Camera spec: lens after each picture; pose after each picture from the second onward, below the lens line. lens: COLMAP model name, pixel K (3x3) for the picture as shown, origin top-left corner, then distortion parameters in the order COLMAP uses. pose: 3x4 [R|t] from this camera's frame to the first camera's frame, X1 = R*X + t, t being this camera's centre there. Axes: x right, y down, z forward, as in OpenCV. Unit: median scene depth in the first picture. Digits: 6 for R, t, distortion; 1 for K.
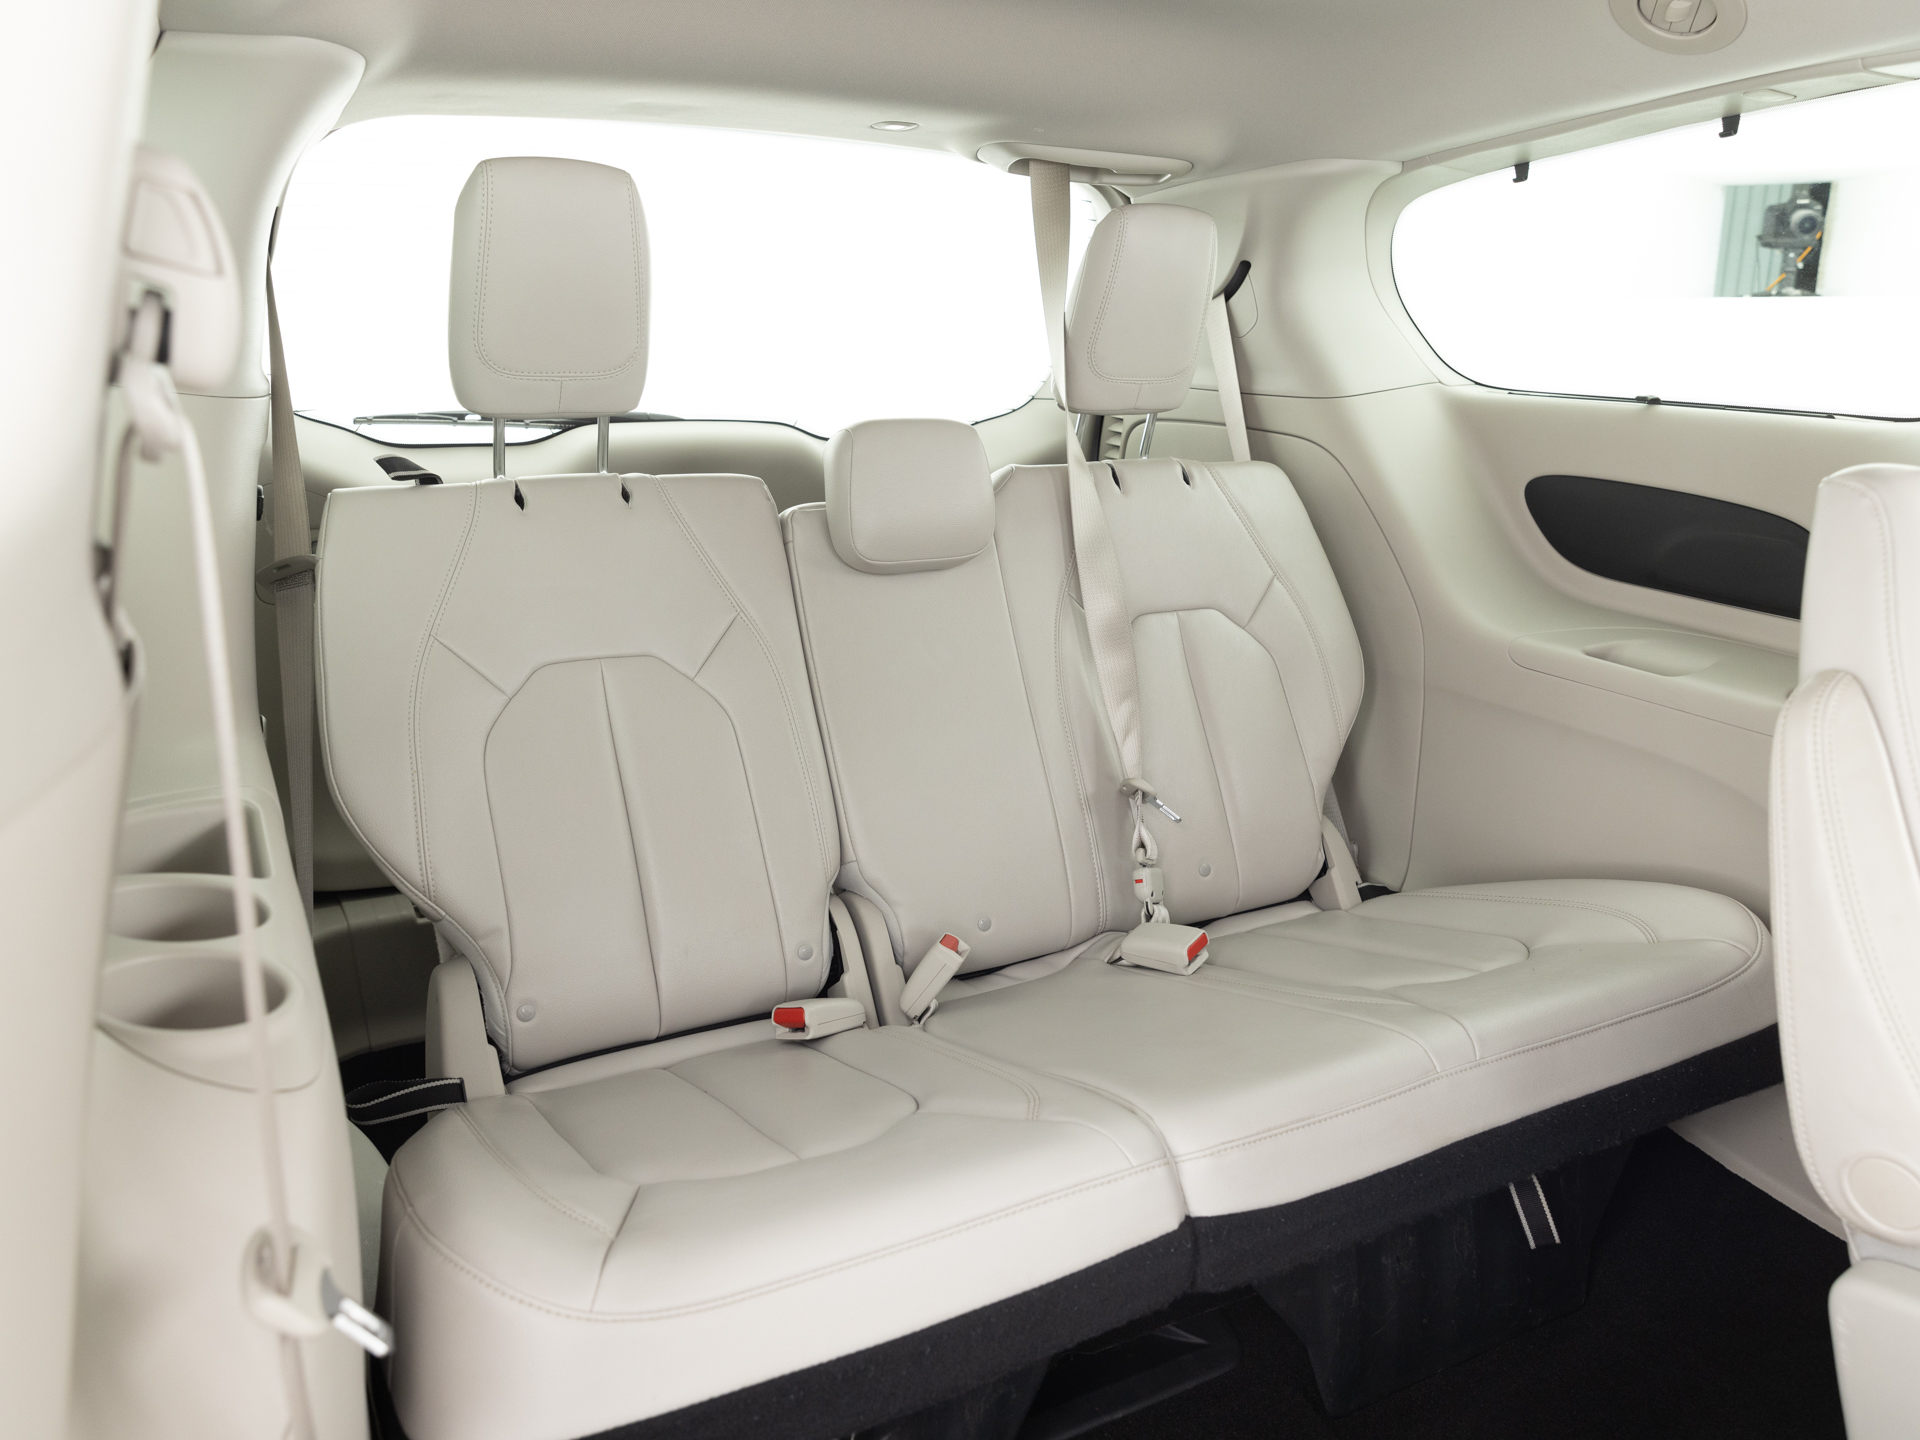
lens RADIAL K [[1398.1, 0, 970.5], [0, 1398.1, 711.7], [0, 0, 1]] dist [-0.011774, 0.004723]
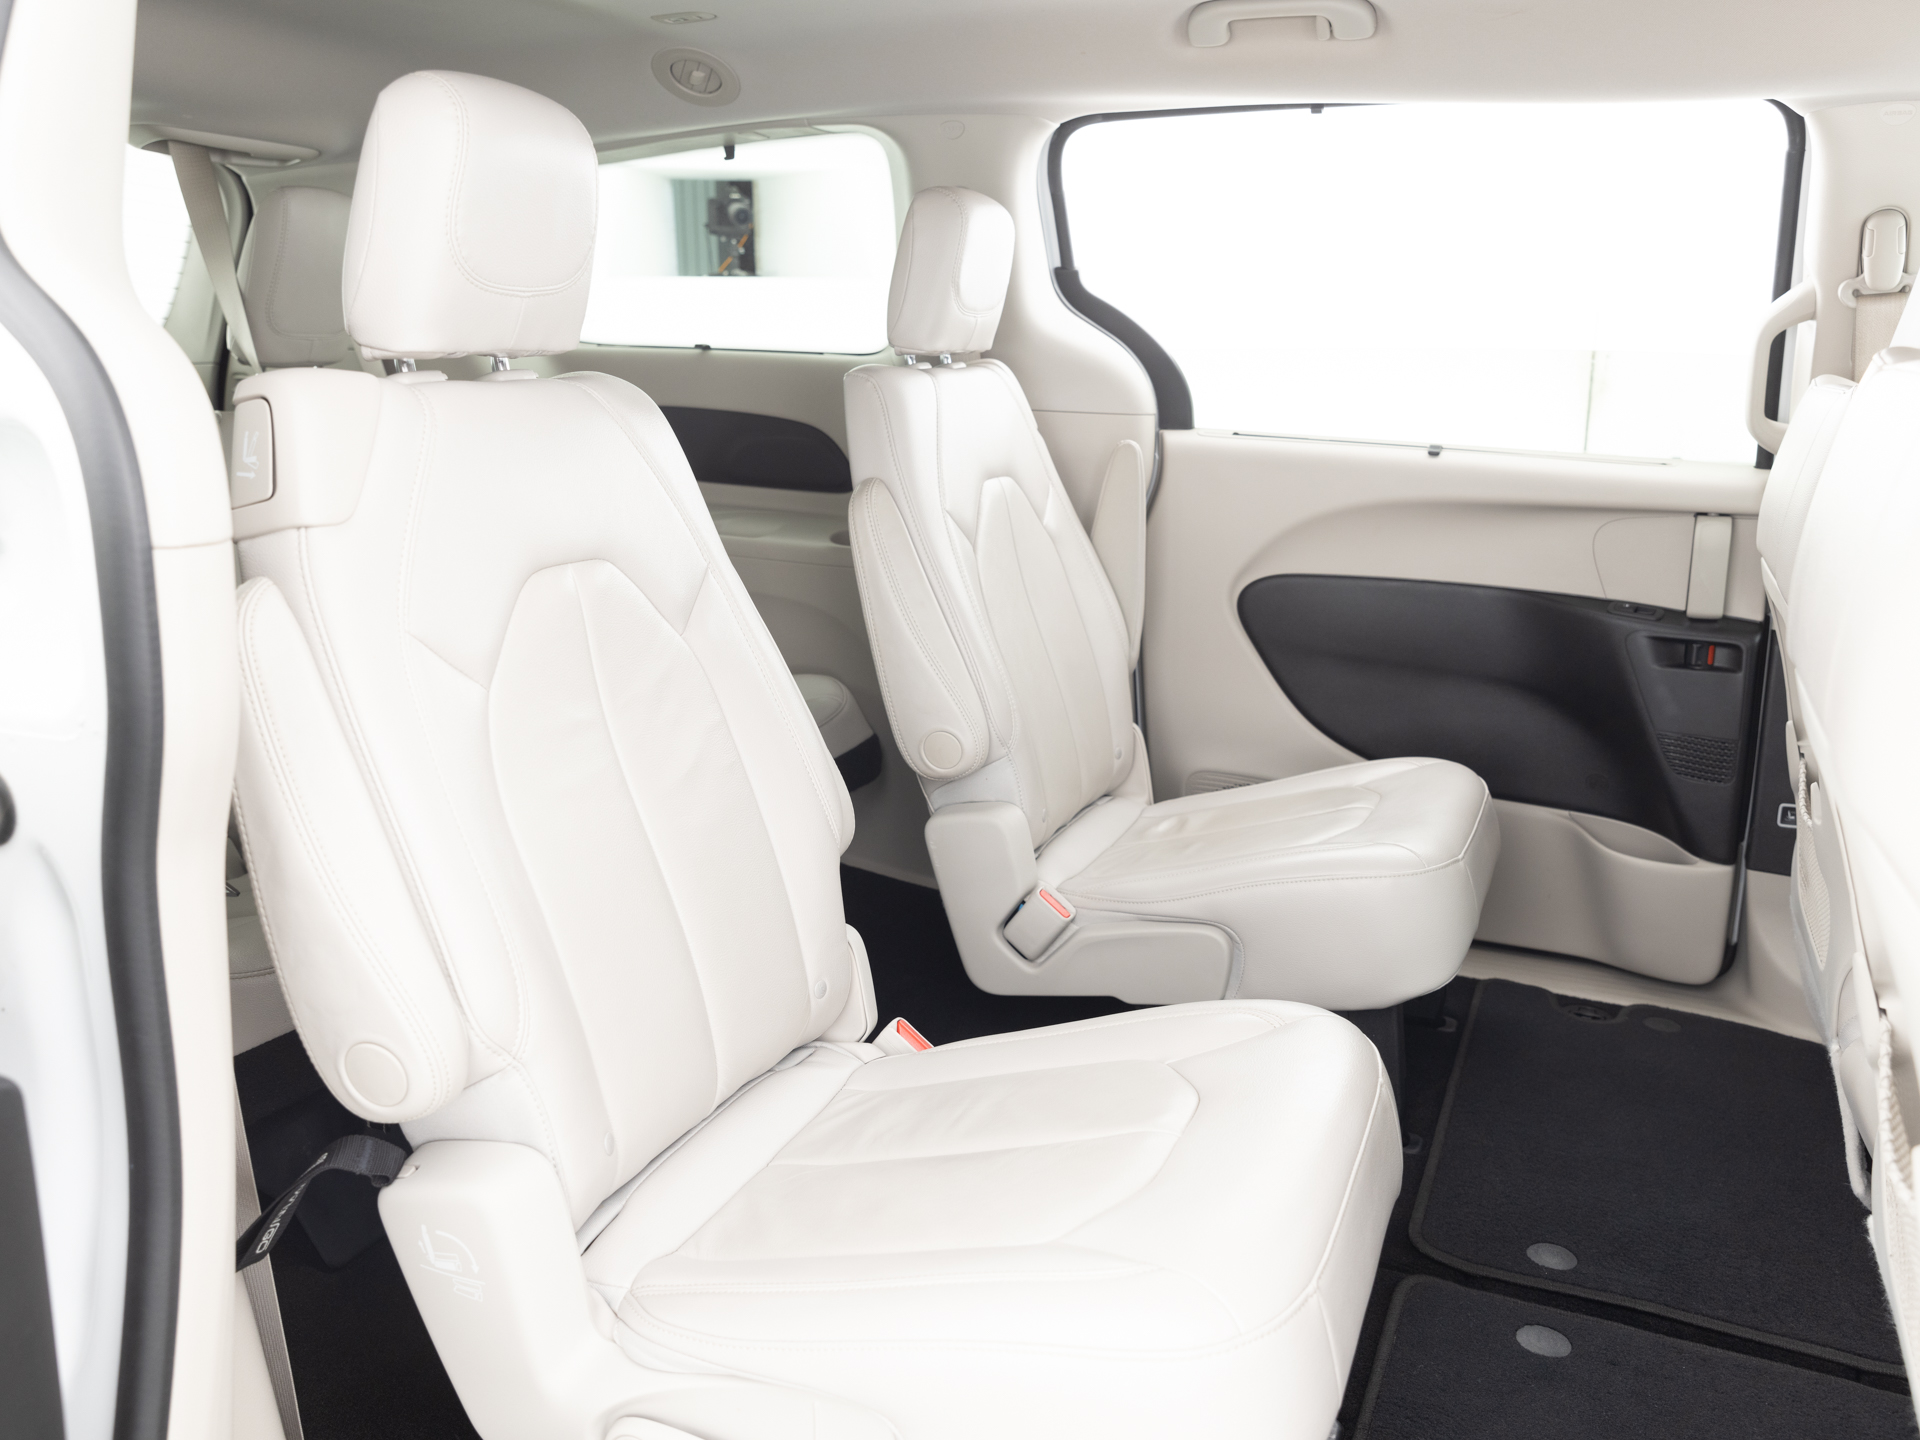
lens RADIAL K [[1486.6, 0, 955.9], [0, 1486.6, 720.9], [0, 0, 1]] dist [0.002698, -0.007285]
pose [[0.784597, -0.165592, 0.597483, -0.225052], [0.164968, 0.984692, 0.056276, 0.087238], [-0.597656, 0.054412, 0.799904, -0.267096]]
